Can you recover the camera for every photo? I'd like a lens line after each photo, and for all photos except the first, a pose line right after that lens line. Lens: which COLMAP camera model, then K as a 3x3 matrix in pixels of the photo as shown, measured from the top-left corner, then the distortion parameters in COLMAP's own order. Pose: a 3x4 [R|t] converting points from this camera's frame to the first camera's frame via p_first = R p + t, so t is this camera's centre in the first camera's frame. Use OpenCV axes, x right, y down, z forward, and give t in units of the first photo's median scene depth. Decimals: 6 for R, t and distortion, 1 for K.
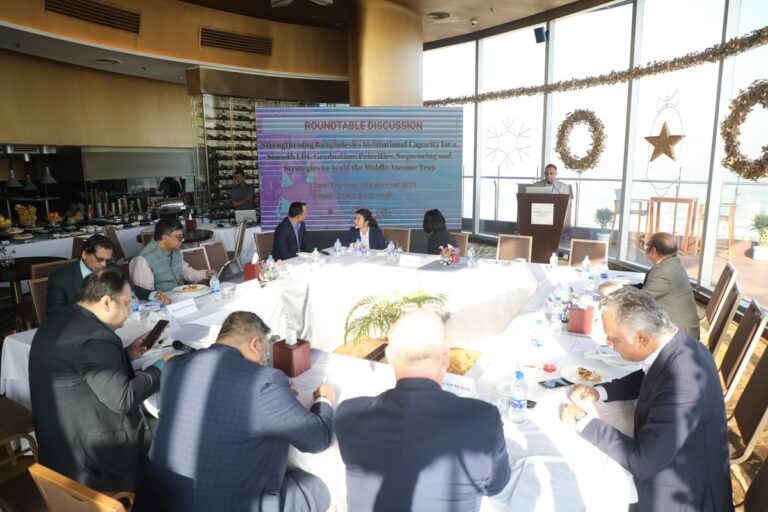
lens RADIAL K [[493.6, 0, 384.0], [0, 493.6, 256.0], [0, 0, 1]] dist [-0.080004, 0.033054]
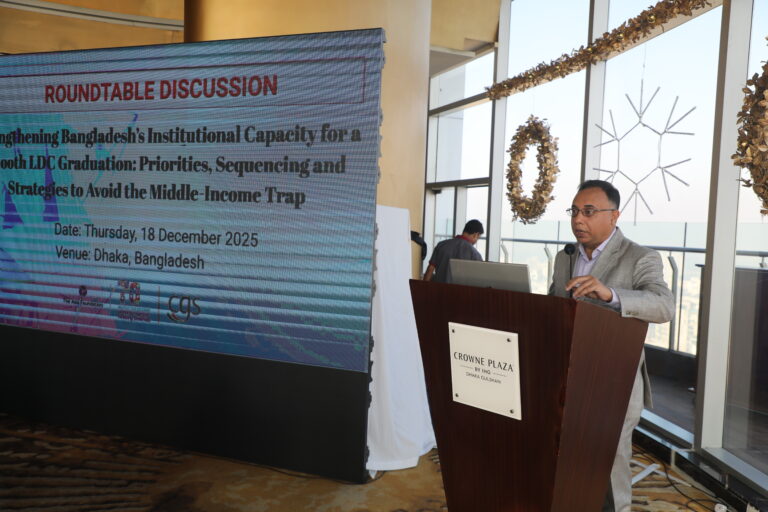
lens RADIAL K [[687.5, 0, 384.0], [0, 687.5, 256.0], [0, 0, 1]] dist [0.000783, 0.002484]
pose [[0.902562, 0.063856, -0.425799, 0.433004], [-0.117952, 0.987779, -0.101887, -0.102718], [0.414089, 0.142183, 0.899063, 0.645720]]
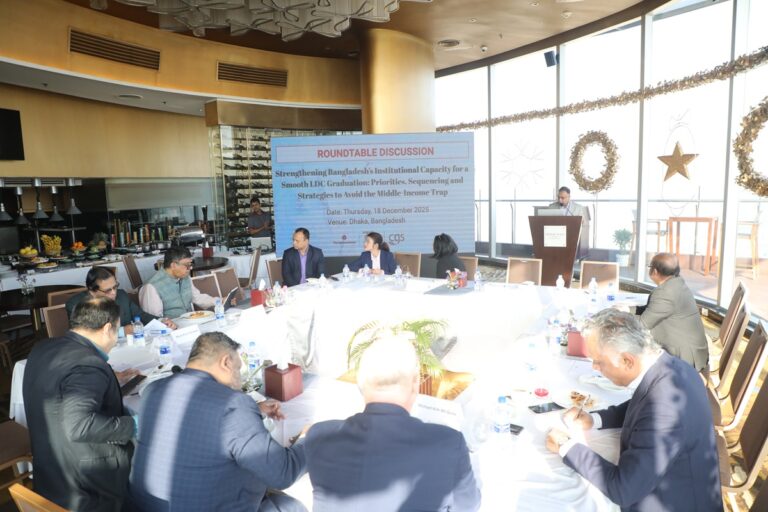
lens RADIAL K [[493.6, 0, 384.0], [0, 493.6, 256.0], [0, 0, 1]] dist [-0.080004, 0.033054]
pose [[0.998758, -0.015165, -0.047457, 0.023499], [0.012736, 0.998613, -0.051087, 0.000337], [0.048166, 0.050420, 0.997566, -0.003362]]
